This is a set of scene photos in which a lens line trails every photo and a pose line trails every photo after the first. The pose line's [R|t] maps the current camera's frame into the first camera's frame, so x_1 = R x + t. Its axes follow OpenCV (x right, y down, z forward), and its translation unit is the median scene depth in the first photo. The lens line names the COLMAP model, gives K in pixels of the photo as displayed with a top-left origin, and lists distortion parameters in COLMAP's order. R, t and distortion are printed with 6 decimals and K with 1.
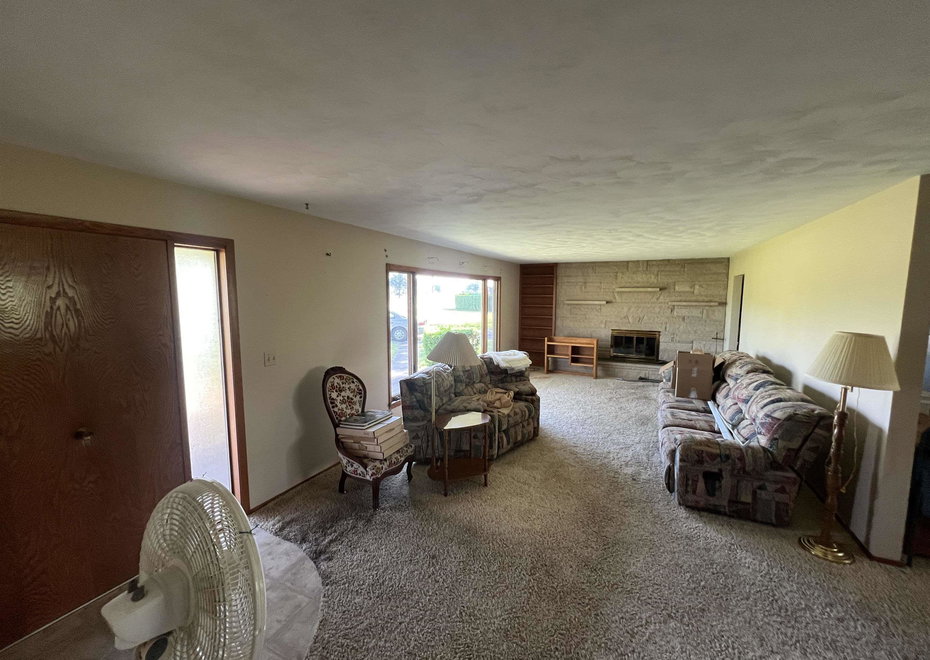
lens RADIAL K [[363.8, 0, 465.2], [0, 363.8, 329.3], [0, 0, 1]] dist [-0.001755, -0.000088]
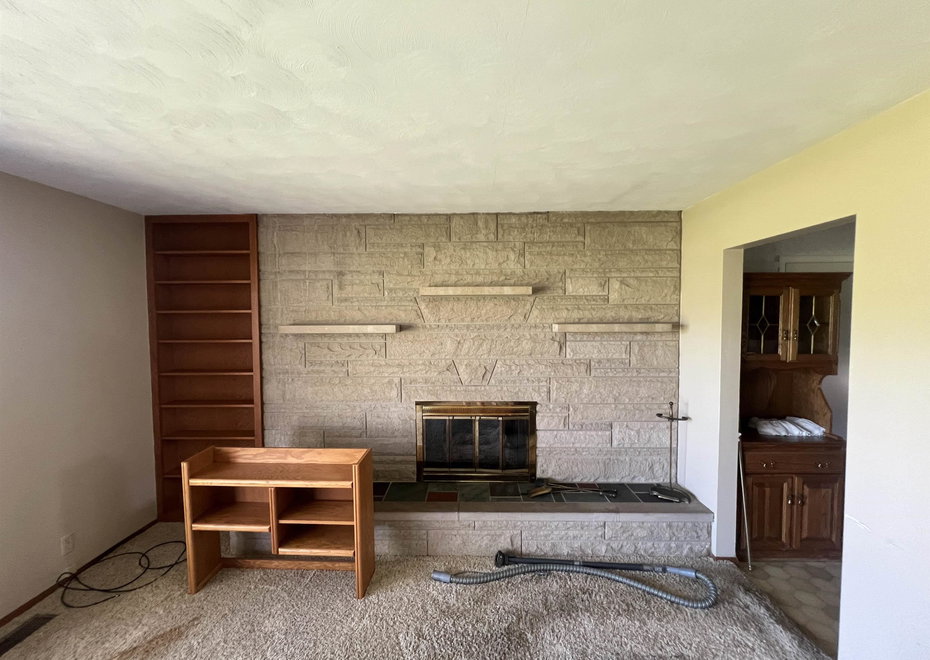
lens RADIAL K [[363.8, 0, 462.5], [0, 363.8, 330.7], [0, 0, 1]] dist [-0.001755, -0.000088]
pose [[0.909926, -0.027129, 0.413883, 0.310603], [0.049050, 0.997895, -0.042426, -0.055924], [-0.411861, 0.058905, 0.909341, 0.680642]]
